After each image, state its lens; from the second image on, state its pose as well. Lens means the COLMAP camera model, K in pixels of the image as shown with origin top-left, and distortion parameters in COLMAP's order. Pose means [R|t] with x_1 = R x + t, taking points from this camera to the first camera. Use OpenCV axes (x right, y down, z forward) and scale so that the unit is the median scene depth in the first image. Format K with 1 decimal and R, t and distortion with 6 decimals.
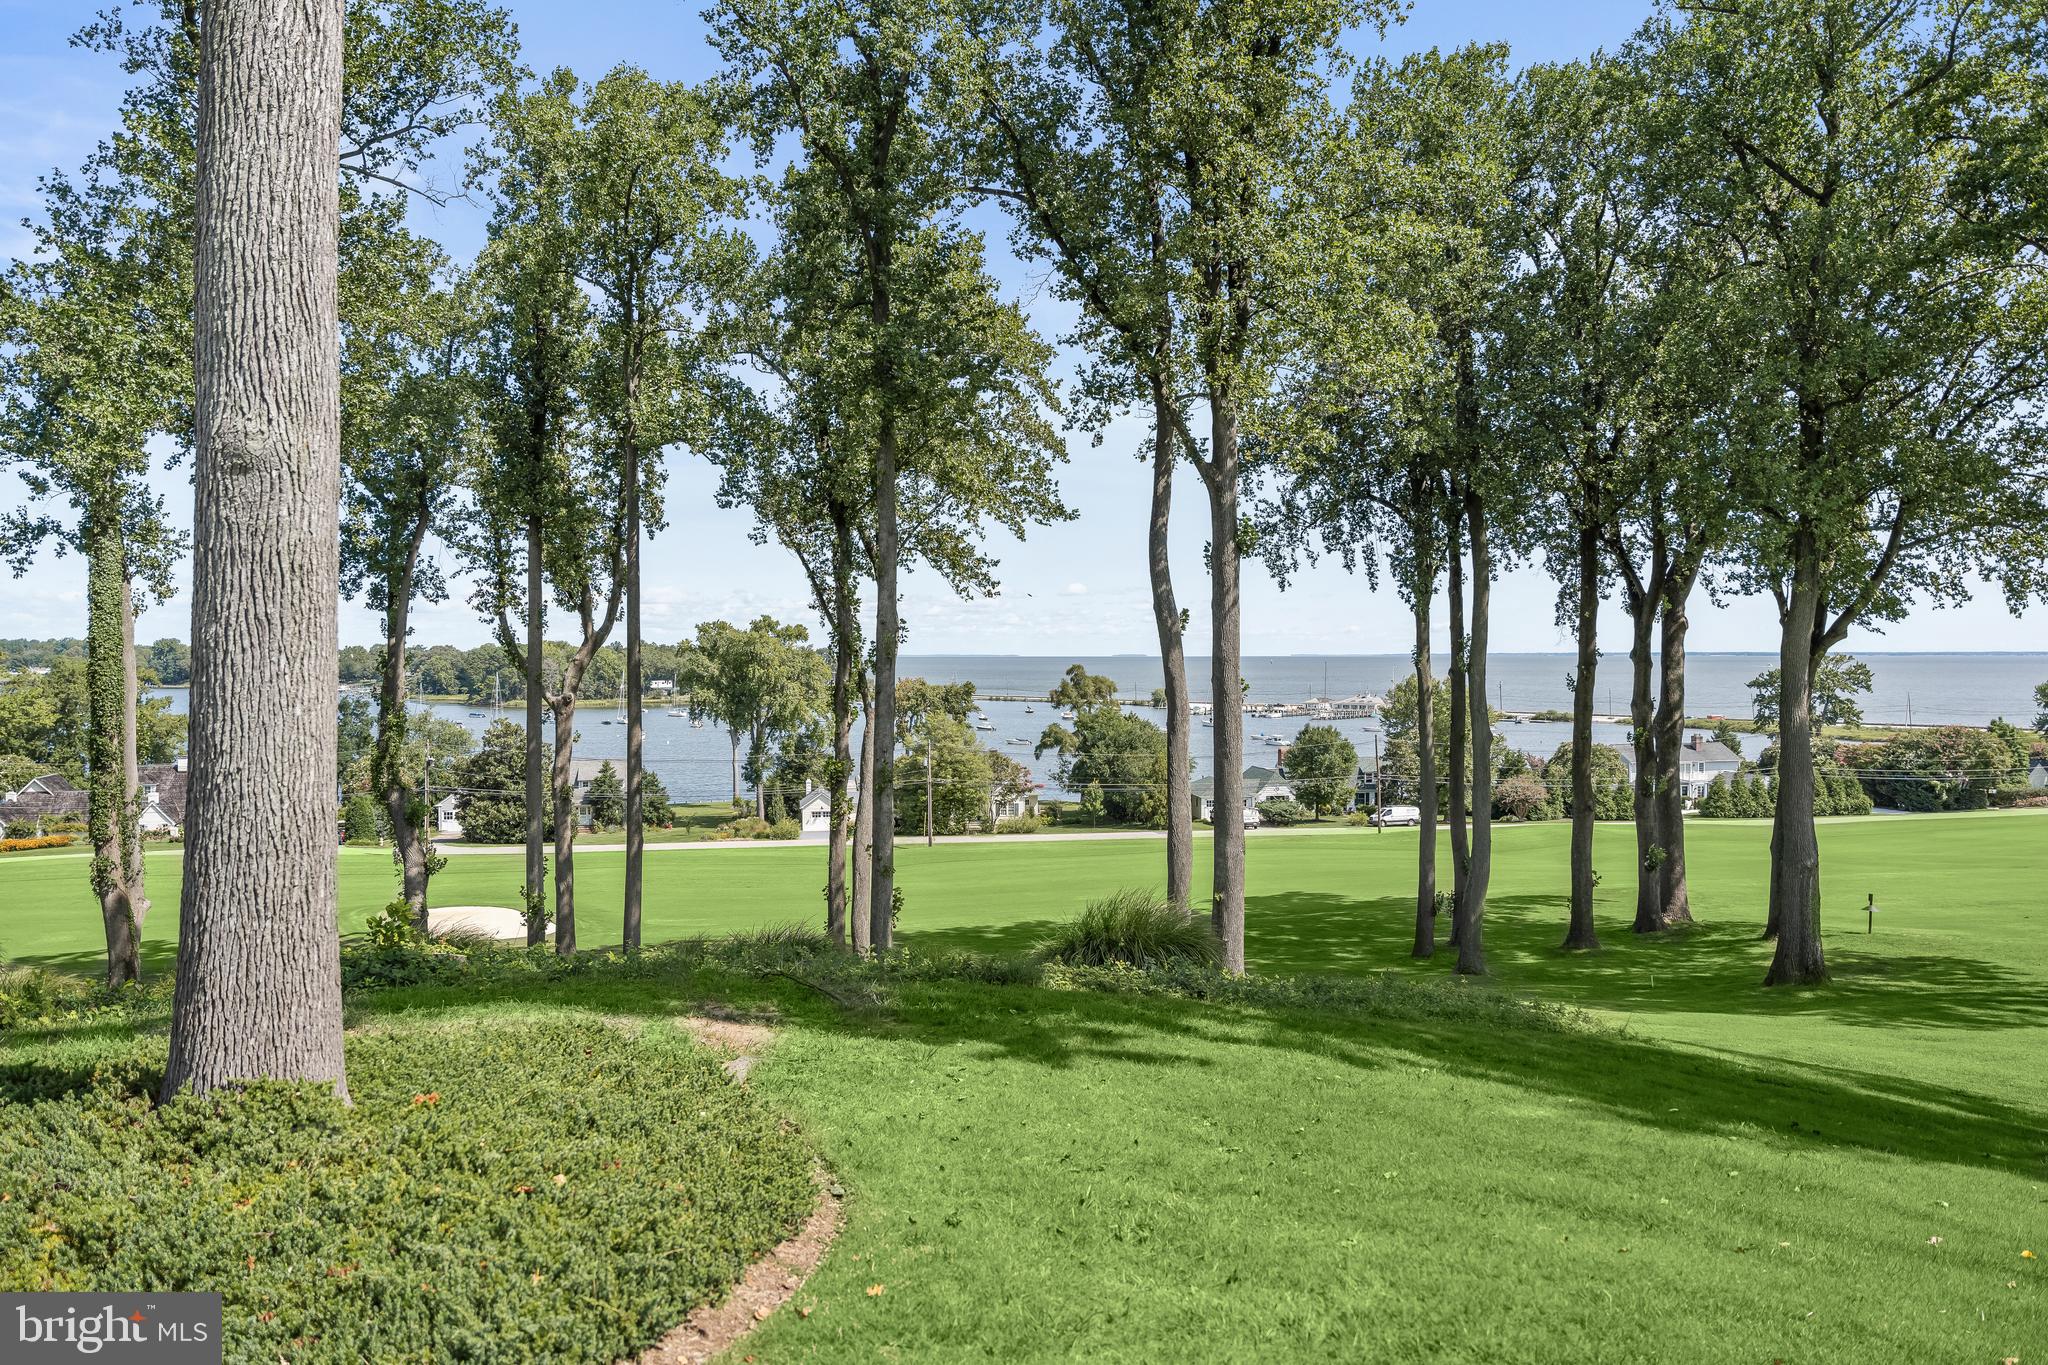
lens RADIAL K [[1377.8, 0, 1018.4], [0, 1377.8, 687.3], [0, 0, 1]] dist [-0.002925, -0.008334]
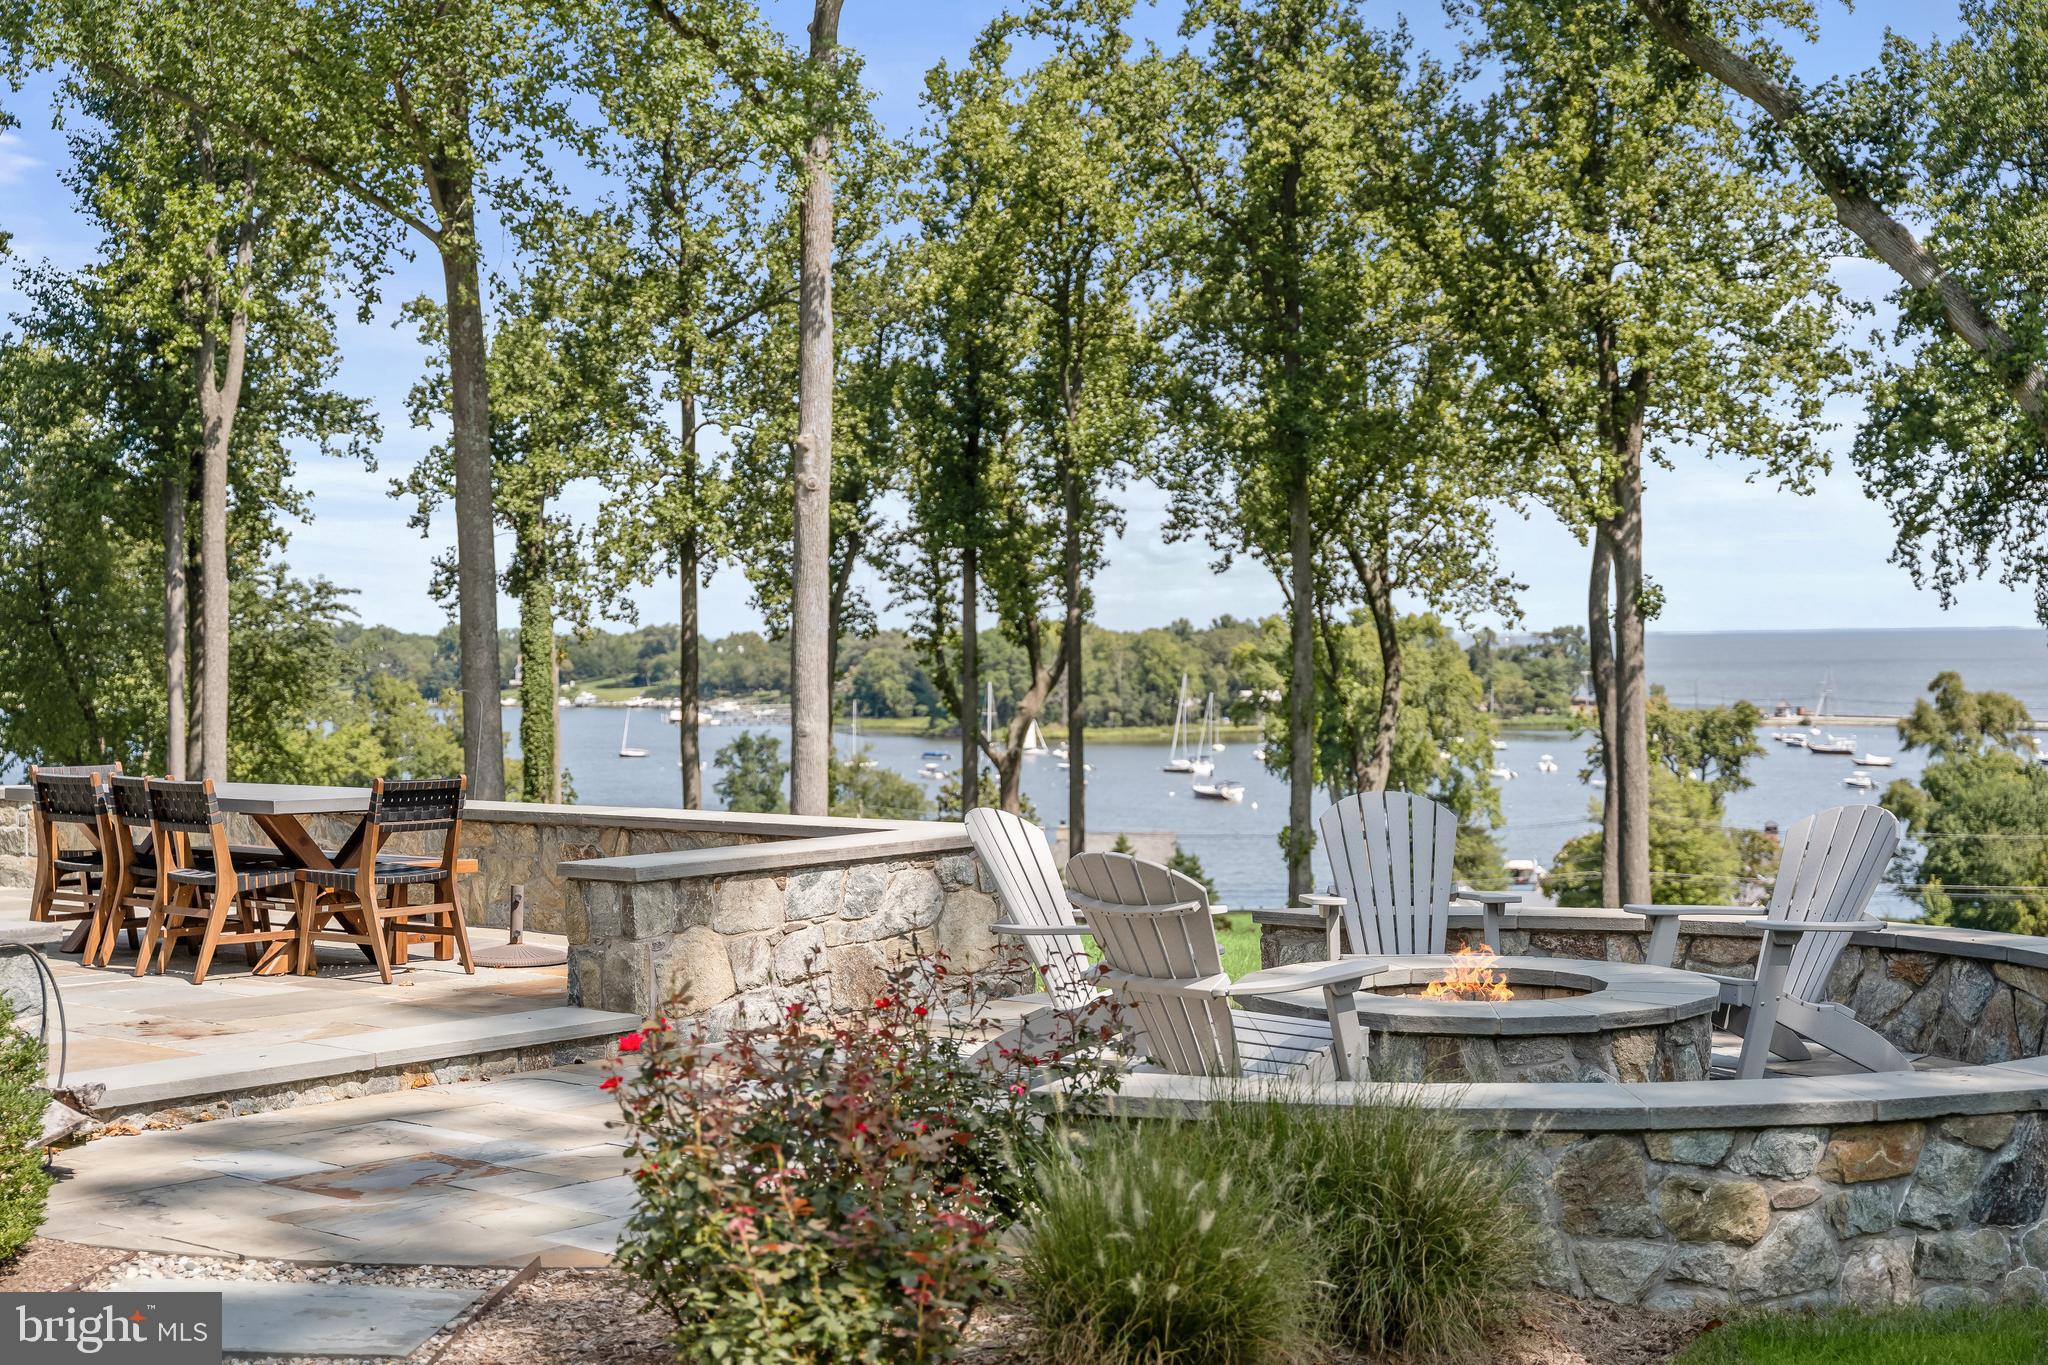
lens RADIAL K [[2718.2, 0, 1056.0], [0, 2718.2, 646.4], [0, 0, 1]] dist [0.025454, 0.012079]
pose [[0.944673, -0.010842, -0.327836, 0.225894], [0.004473, 0.999786, -0.020177, -0.022592], [0.327984, 0.017595, 0.944519, -0.520908]]
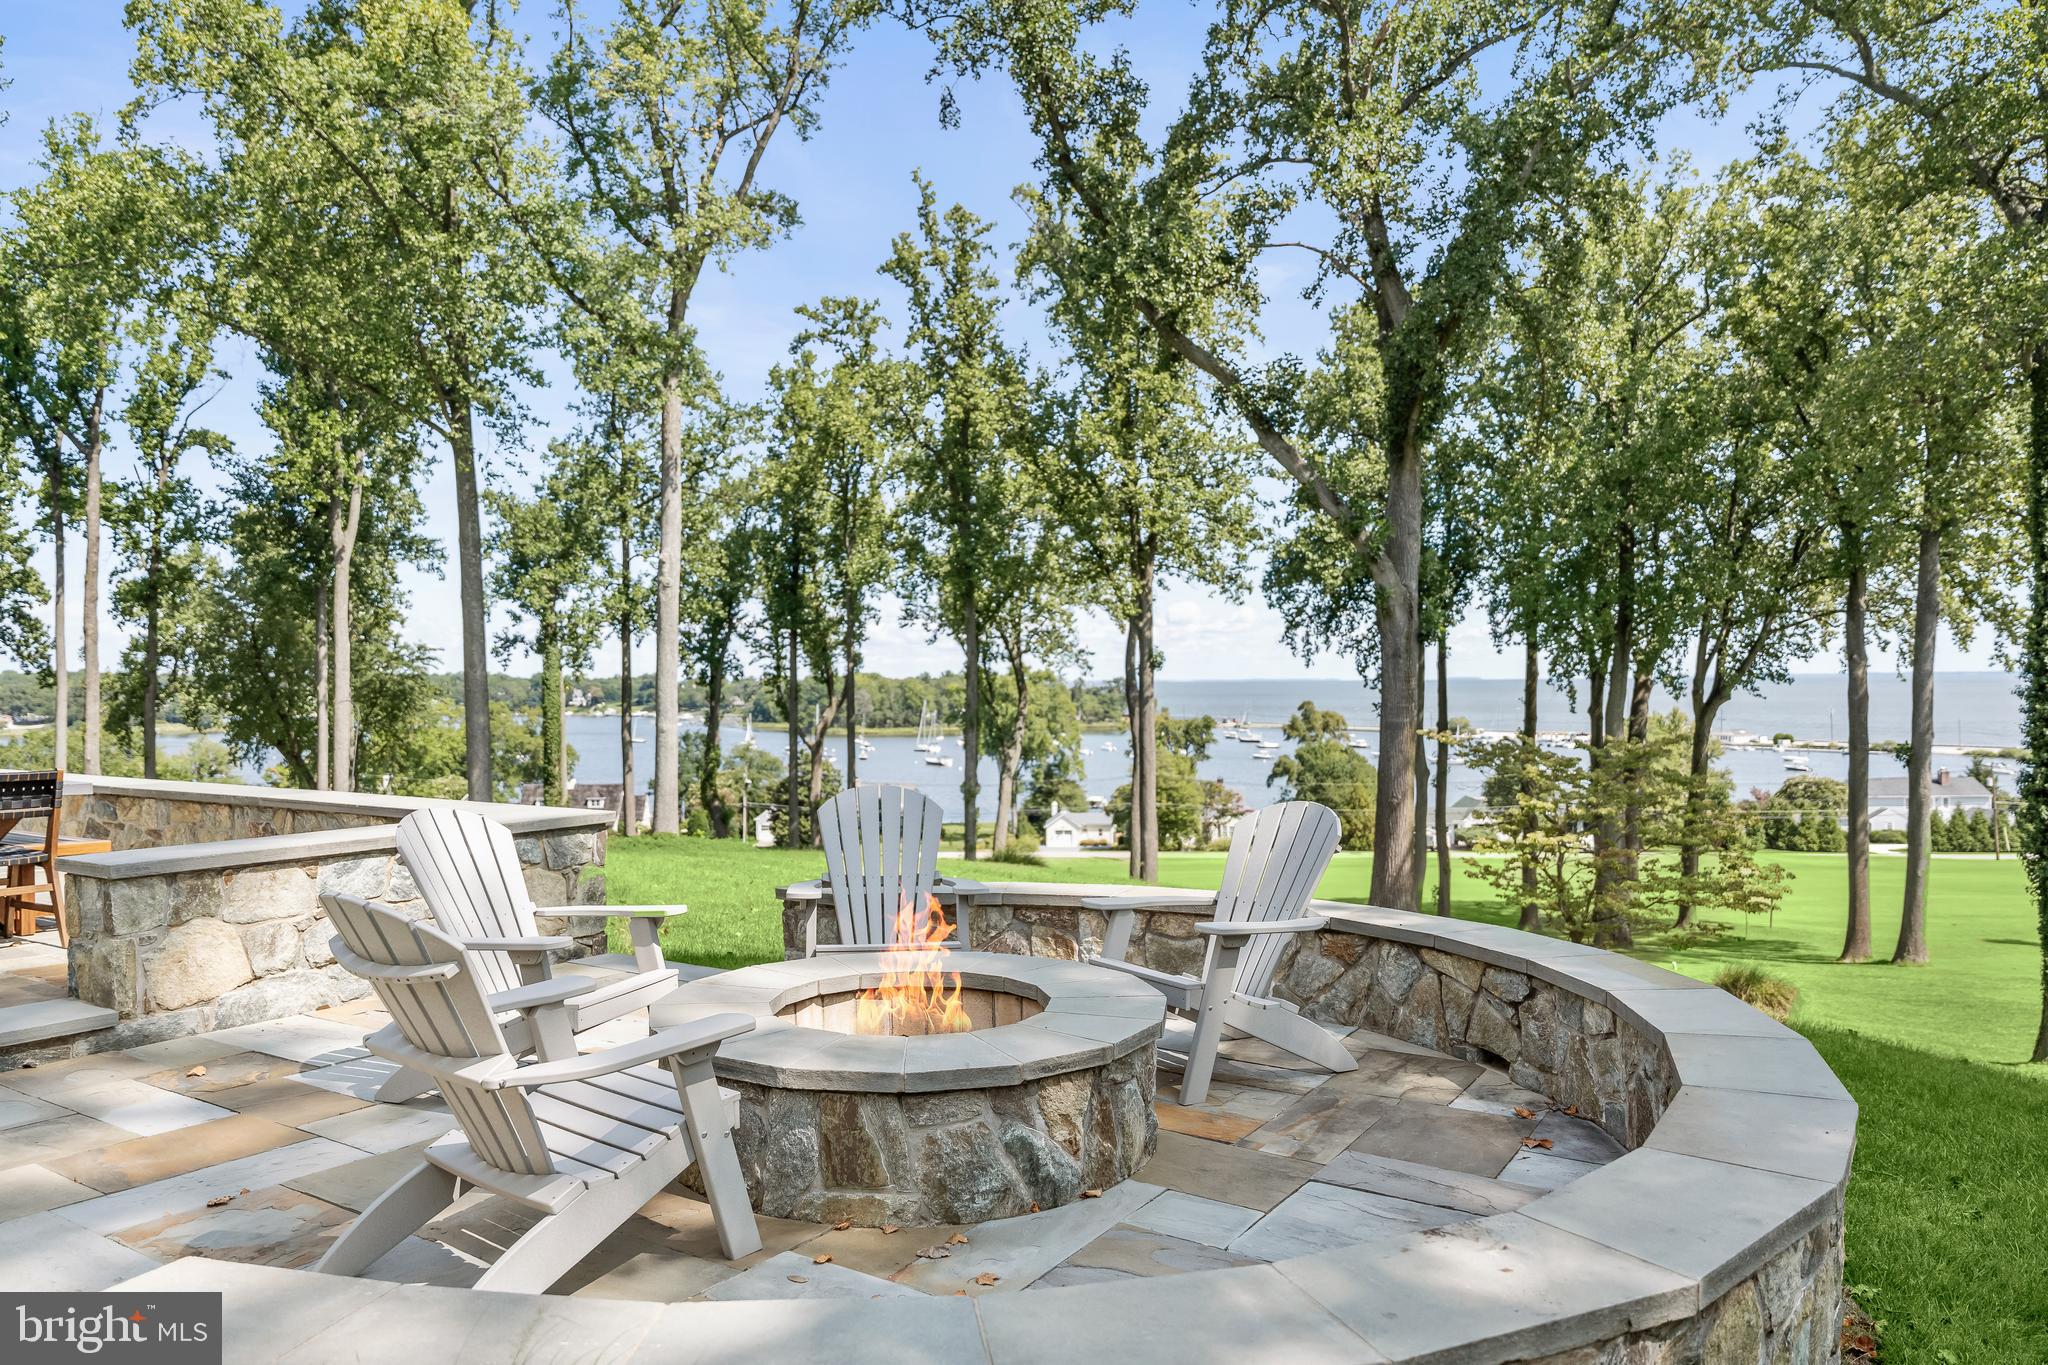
lens RADIAL K [[1388.2, 0, 1024.0], [0, 1388.2, 682.5], [0, 0, 1]] dist [0.000869, 0.000968]
pose [[0.976351, -0.005435, -0.216122, 0.219477], [0.000508, 0.999739, -0.022849, -0.021683], [0.216190, 0.022199, 0.976099, -0.438626]]
